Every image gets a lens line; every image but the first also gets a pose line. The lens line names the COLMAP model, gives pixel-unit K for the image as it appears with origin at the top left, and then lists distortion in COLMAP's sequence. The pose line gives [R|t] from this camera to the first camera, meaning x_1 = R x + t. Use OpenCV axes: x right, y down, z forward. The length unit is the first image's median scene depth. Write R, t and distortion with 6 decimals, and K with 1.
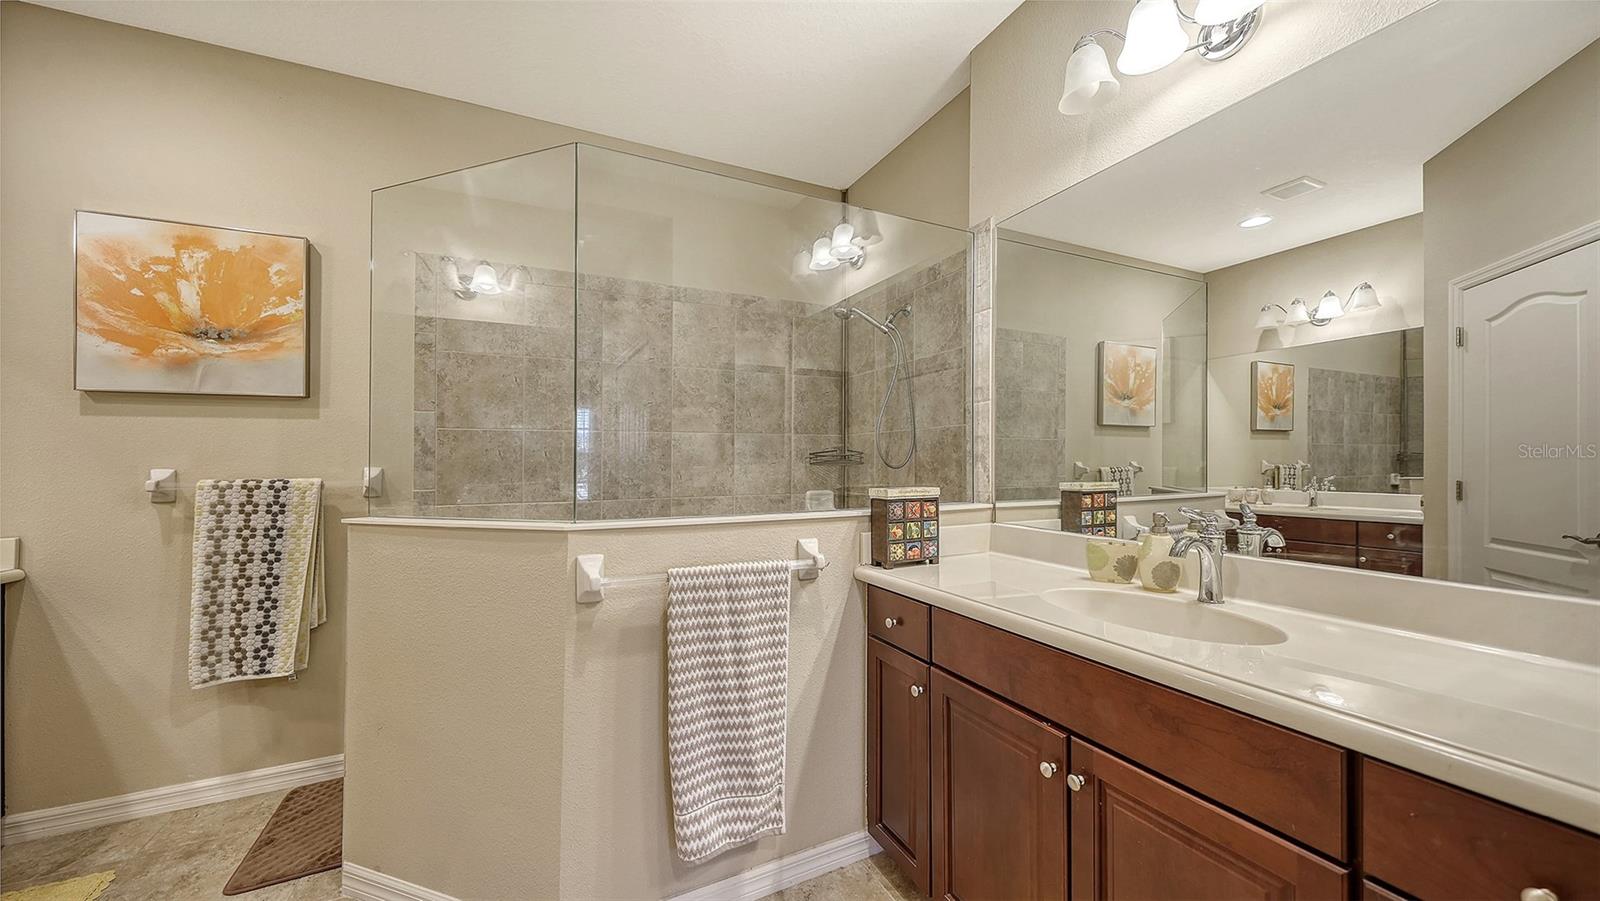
lens RADIAL K [[569.9, 0, 798.7], [0, 569.9, 459.3], [0, 0, 1]] dist [-0.001230, -0.000127]
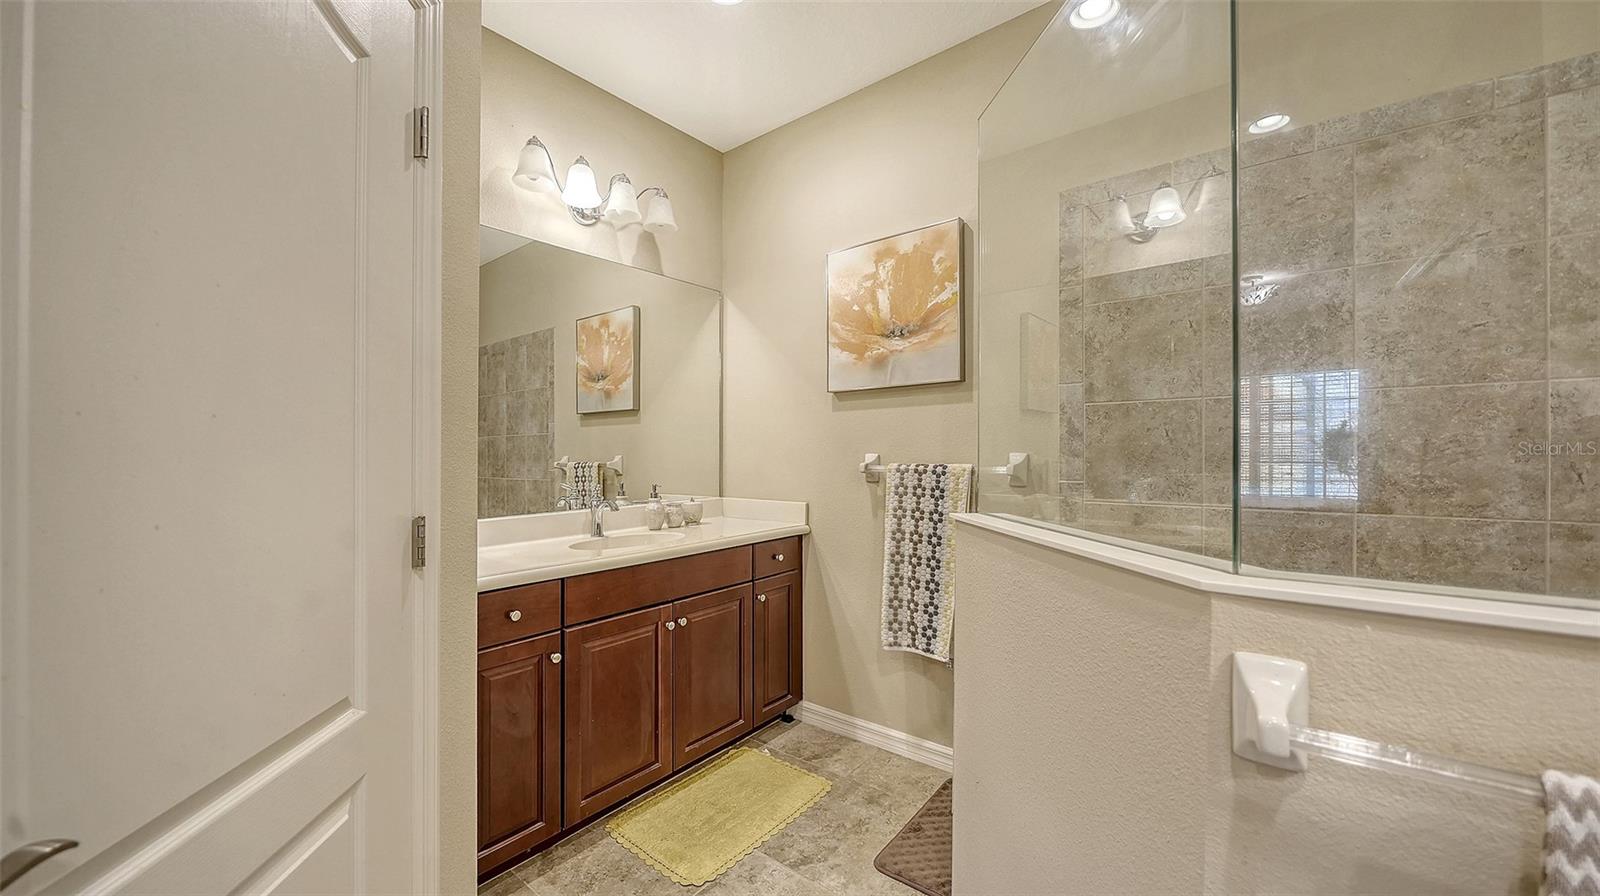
lens RADIAL K [[590.4, 0, 795.0], [0, 590.4, 446.0], [0, 0, 1]] dist [-0.007500, -0.000671]
pose [[0.426911, -0.005390, -0.904278, -0.077526], [0.009867, 0.999950, -0.001302, 0.001482], [0.904240, -0.008367, 0.426943, 0.330439]]
